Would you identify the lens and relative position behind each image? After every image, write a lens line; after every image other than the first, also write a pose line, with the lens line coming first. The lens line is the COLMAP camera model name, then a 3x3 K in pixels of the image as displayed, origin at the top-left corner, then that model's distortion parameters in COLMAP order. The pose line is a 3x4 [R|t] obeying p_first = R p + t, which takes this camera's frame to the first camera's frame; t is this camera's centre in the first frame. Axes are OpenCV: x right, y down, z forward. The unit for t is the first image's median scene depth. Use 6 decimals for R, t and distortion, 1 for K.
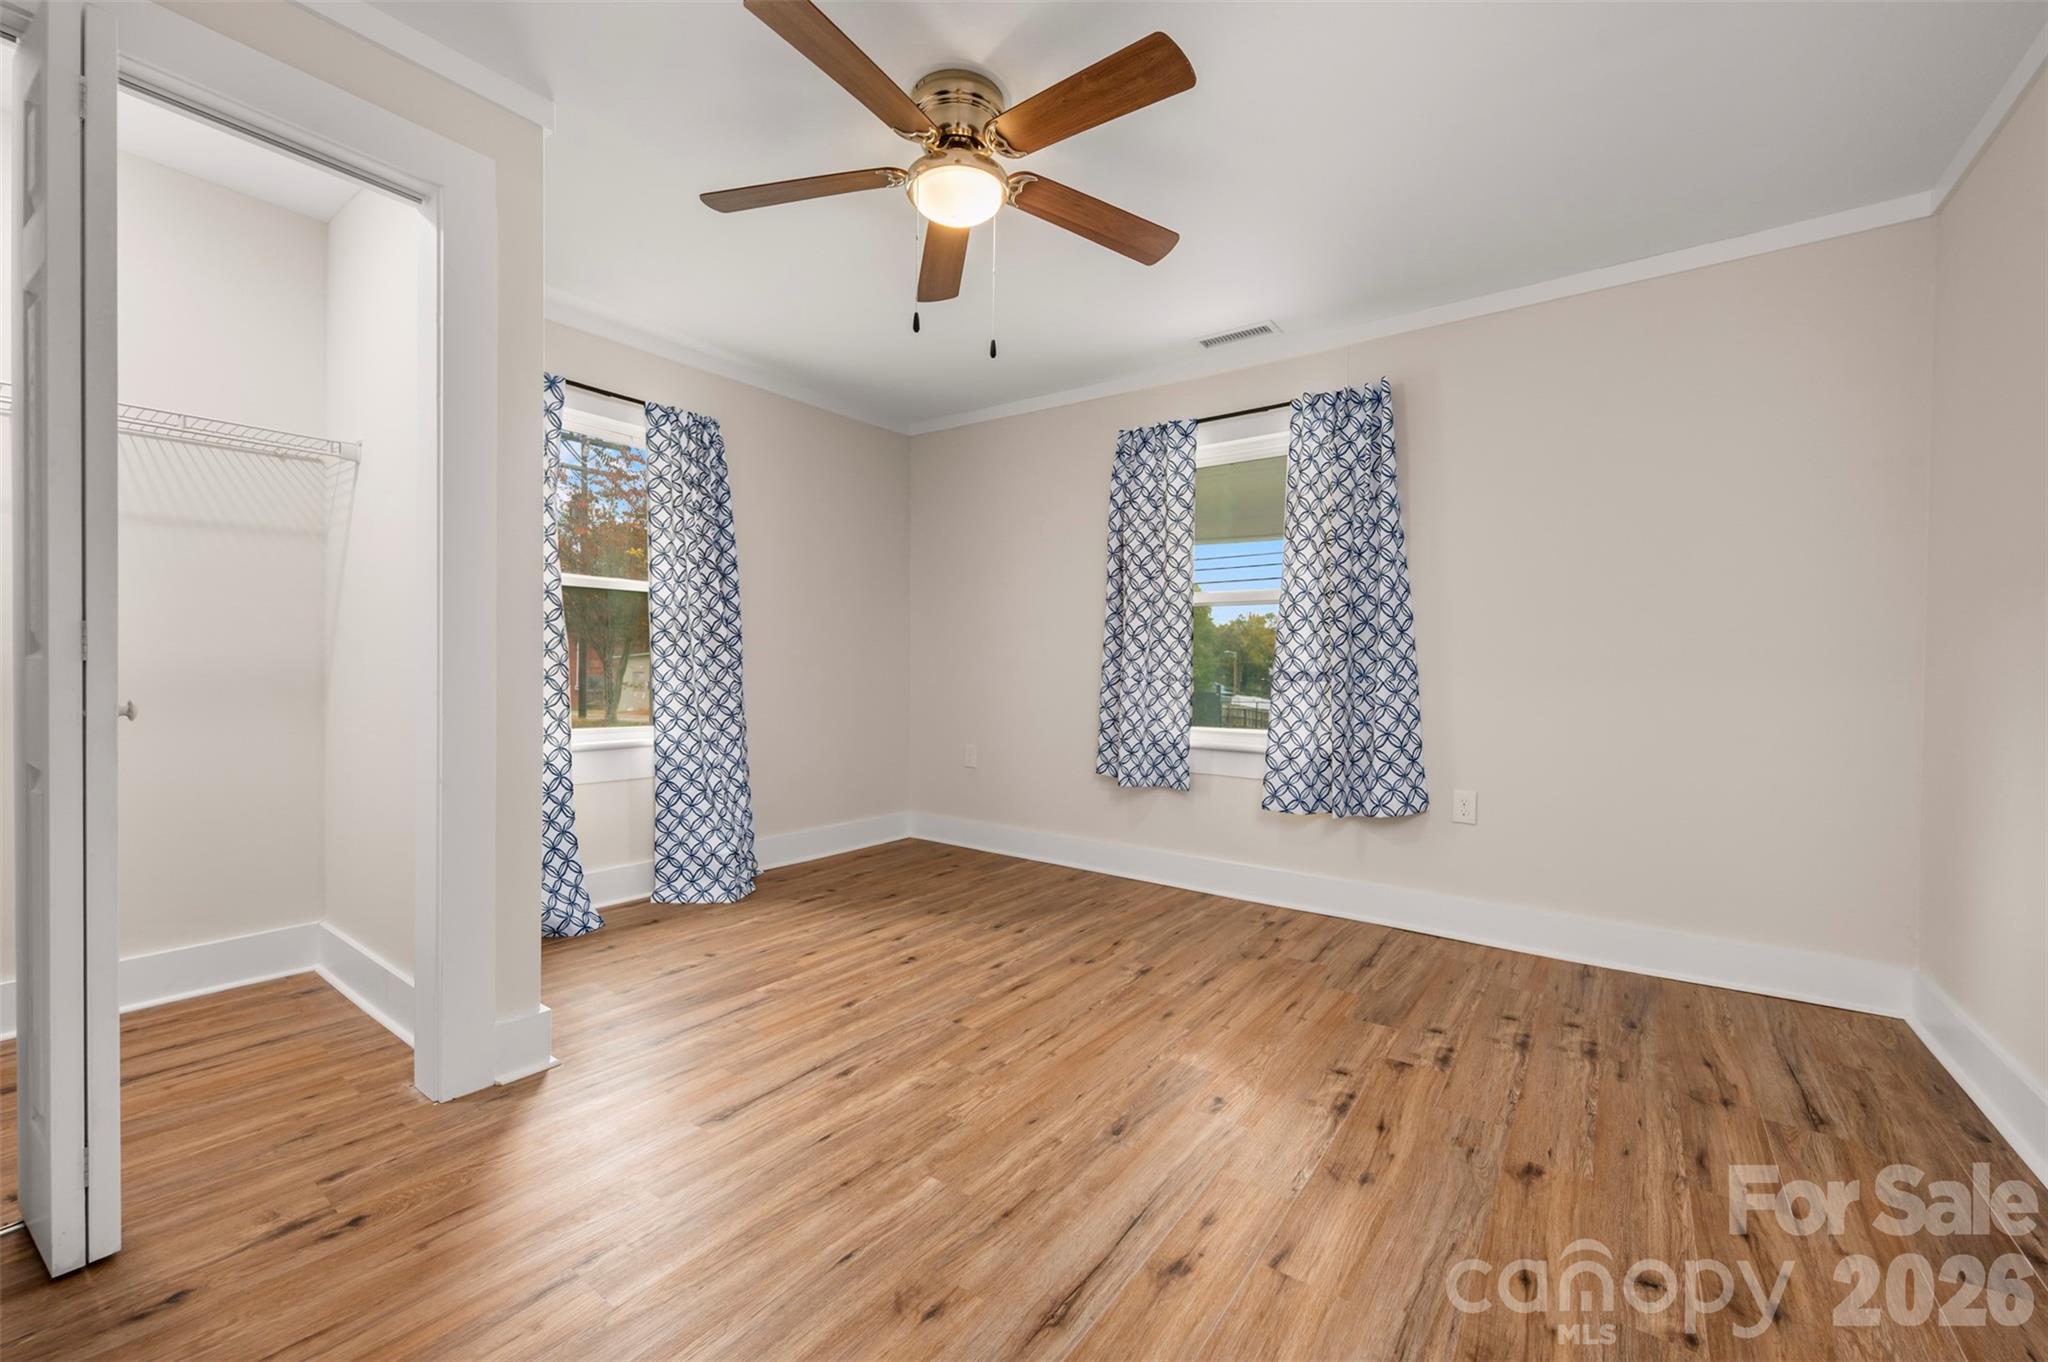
lens RADIAL K [[814.0, 0, 1026.2], [0, 814.0, 680.3], [0, 0, 1]] dist [0.000700, 0.000164]
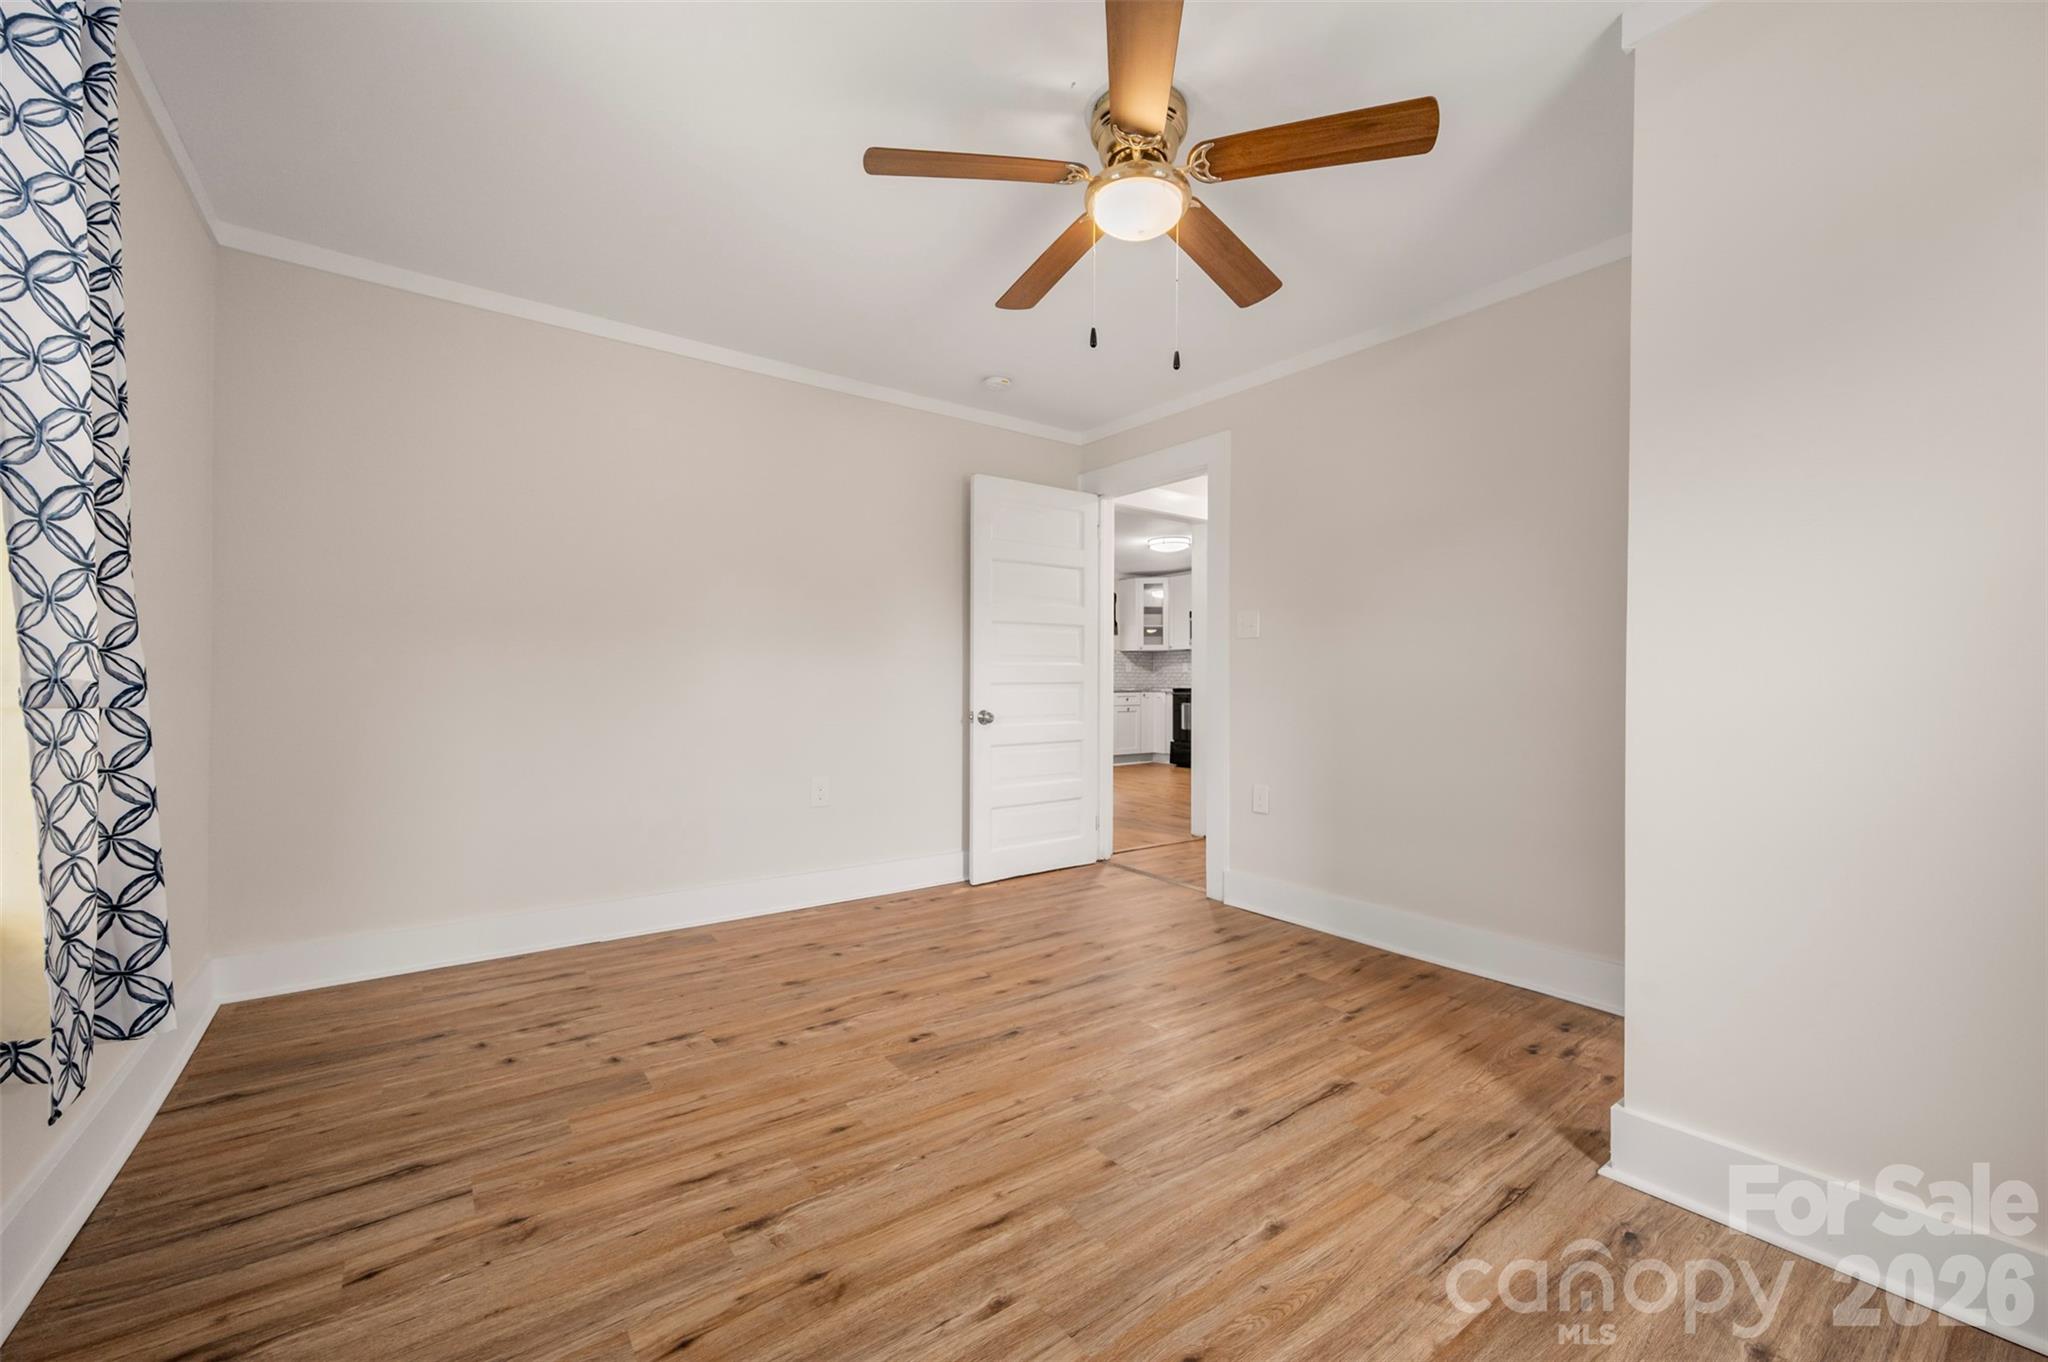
lens RADIAL K [[814.0, 0, 1023.0], [0, 814.0, 673.7], [0, 0, 1]] dist [0.000700, 0.000164]
pose [[-0.953650, -0.012838, 0.300643, -0.229954], [-0.011907, 0.999917, 0.004928, -0.029706], [-0.300681, 0.001120, -0.953724, 1.761502]]
